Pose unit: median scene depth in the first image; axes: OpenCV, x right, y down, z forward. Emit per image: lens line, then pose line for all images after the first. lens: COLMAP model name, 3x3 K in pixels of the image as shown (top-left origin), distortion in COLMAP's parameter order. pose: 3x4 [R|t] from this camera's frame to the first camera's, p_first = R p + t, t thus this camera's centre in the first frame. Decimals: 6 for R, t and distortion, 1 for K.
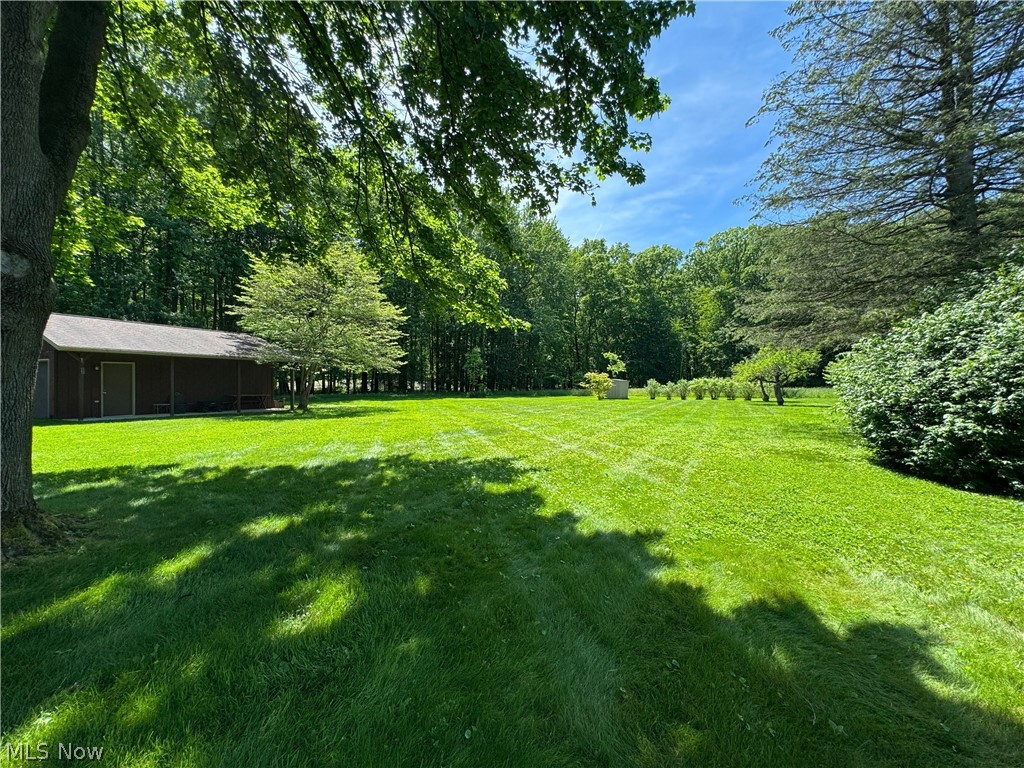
lens RADIAL K [[413.4, 0, 511.7], [0, 413.4, 383.0], [0, 0, 1]] dist [-0.001889, -0.000142]
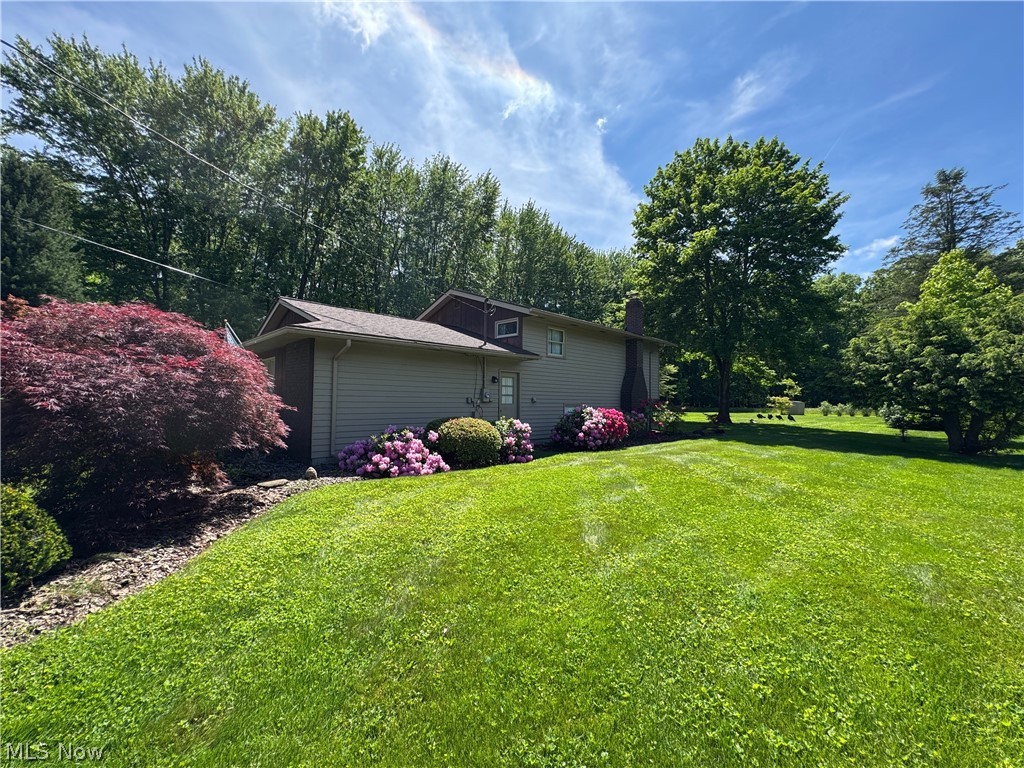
lens RADIAL K [[413.4, 0, 511.2], [0, 413.4, 386.9], [0, 0, 1]] dist [-0.001889, -0.000142]
pose [[0.945003, -0.001113, -0.327060, -0.197483], [-0.008447, 0.999578, -0.027810, -0.010188], [0.326952, 0.029044, 0.944594, -0.643329]]
